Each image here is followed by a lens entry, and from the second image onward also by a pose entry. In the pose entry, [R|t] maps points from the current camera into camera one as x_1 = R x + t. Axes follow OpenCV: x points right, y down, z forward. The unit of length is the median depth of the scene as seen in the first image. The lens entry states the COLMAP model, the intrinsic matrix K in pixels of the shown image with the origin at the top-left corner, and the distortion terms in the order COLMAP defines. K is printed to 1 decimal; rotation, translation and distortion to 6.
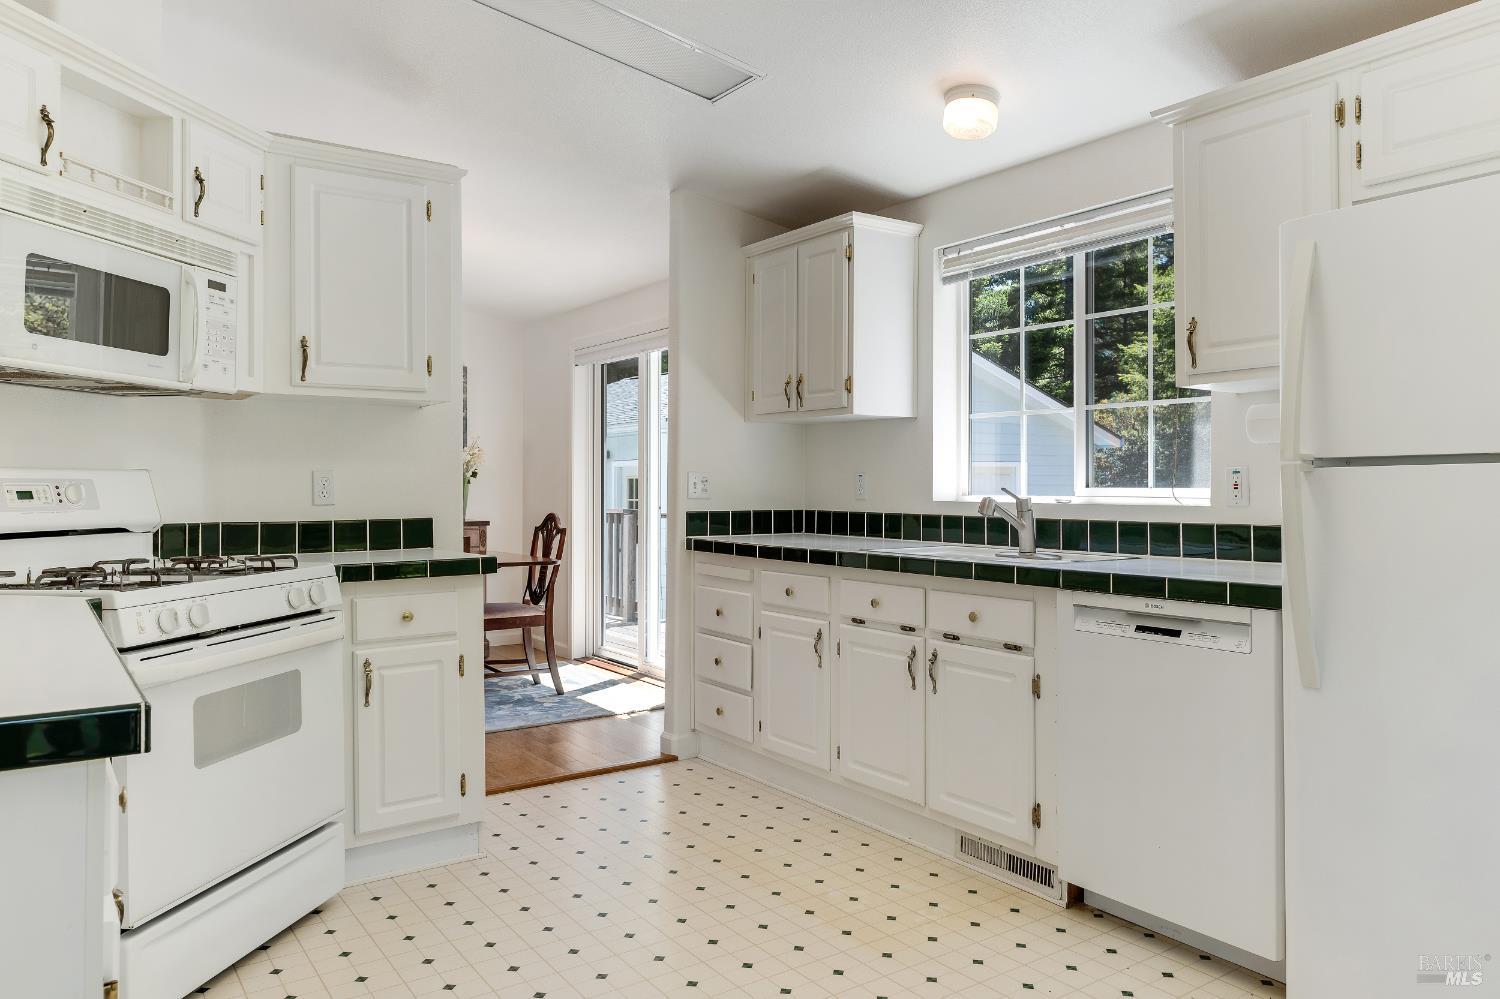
lens RADIAL K [[1030.5, 0, 744.6], [0, 1030.5, 492.8], [0, 0, 1]] dist [-0.016348, 0.000357]
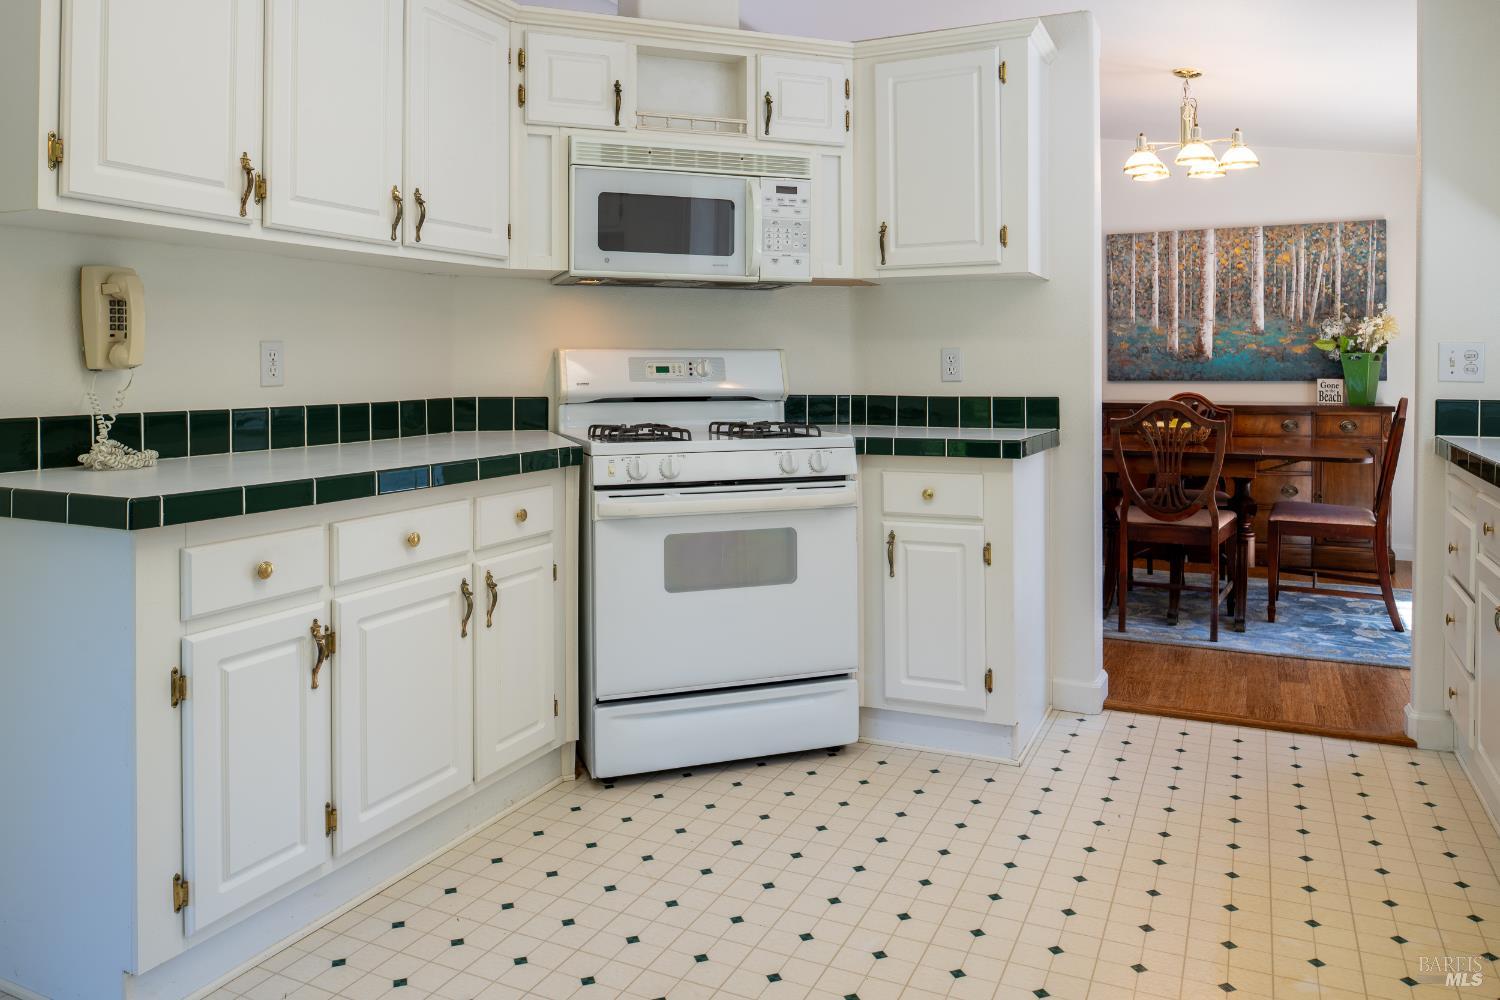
lens RADIAL K [[1053.7, 0, 763.6], [0, 1053.7, 378.1], [0, 0, 1]] dist [-0.020720, -0.004368]
pose [[0.504201, 0.015842, -0.863441, 0.499017], [-0.006406, 0.999873, 0.014605, -0.006484], [0.863563, -0.001833, 0.504238, 0.372426]]
